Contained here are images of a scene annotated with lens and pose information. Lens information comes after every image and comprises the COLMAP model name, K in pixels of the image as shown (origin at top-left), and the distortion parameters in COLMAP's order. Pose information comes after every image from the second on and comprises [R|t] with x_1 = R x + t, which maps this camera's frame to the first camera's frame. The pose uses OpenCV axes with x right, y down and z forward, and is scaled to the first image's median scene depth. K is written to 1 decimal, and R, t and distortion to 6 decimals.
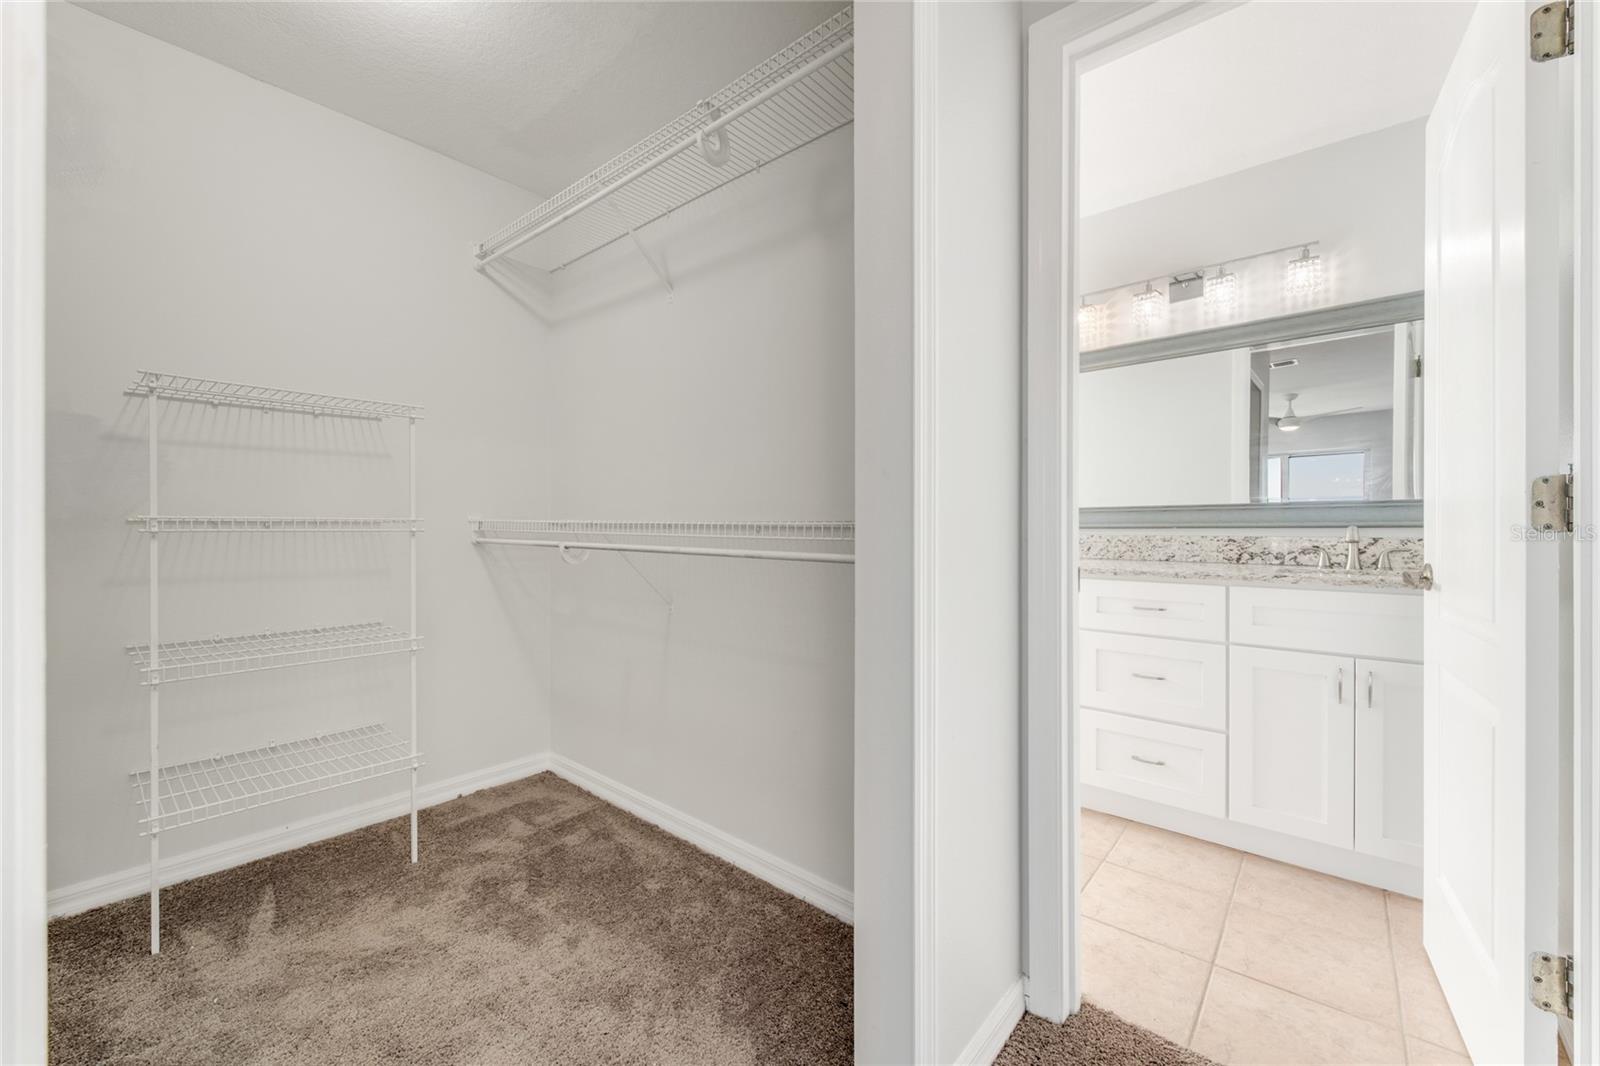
lens RADIAL K [[636.1, 0, 803.7], [0, 636.1, 523.3], [0, 0, 1]] dist [-0.001765, -0.000221]
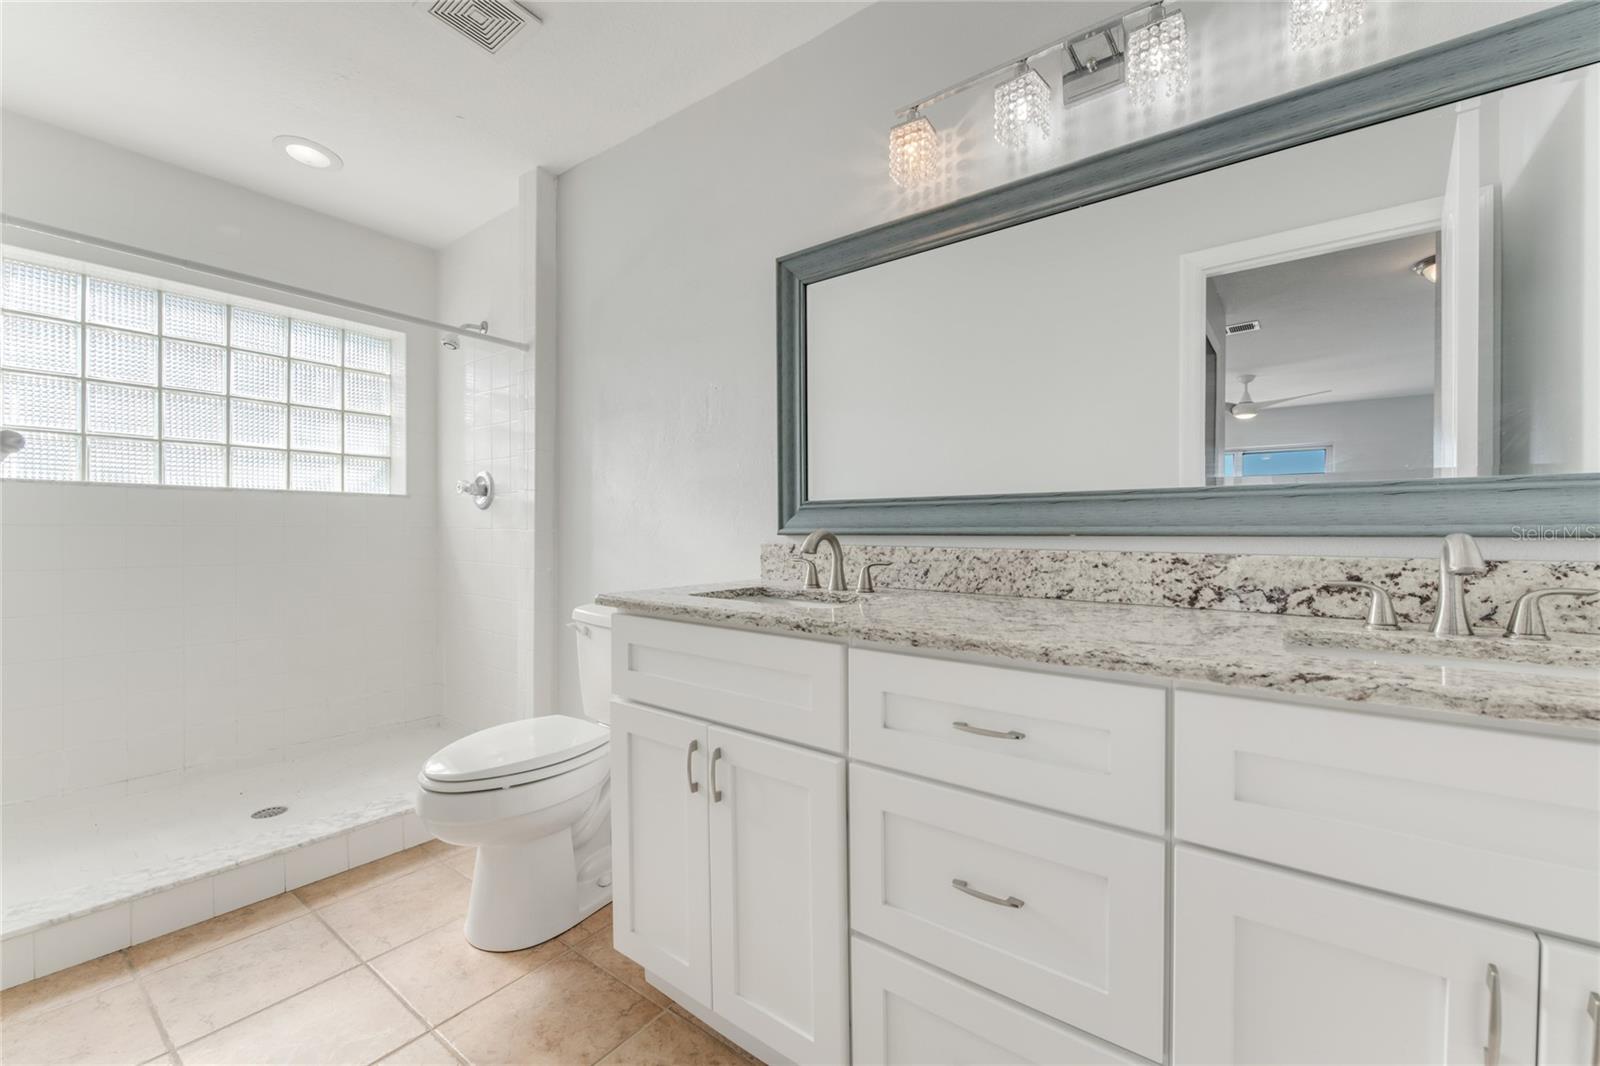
lens RADIAL K [[638.7, 0, 792.9], [0, 638.7, 521.8], [0, 0, 1]] dist [-0.008075, -0.000485]
pose [[0.998857, 0.005673, 0.047465, 0.348797], [-0.005263, 0.999948, -0.008754, 0.002028], [-0.047512, 0.008495, 0.998835, 0.518860]]
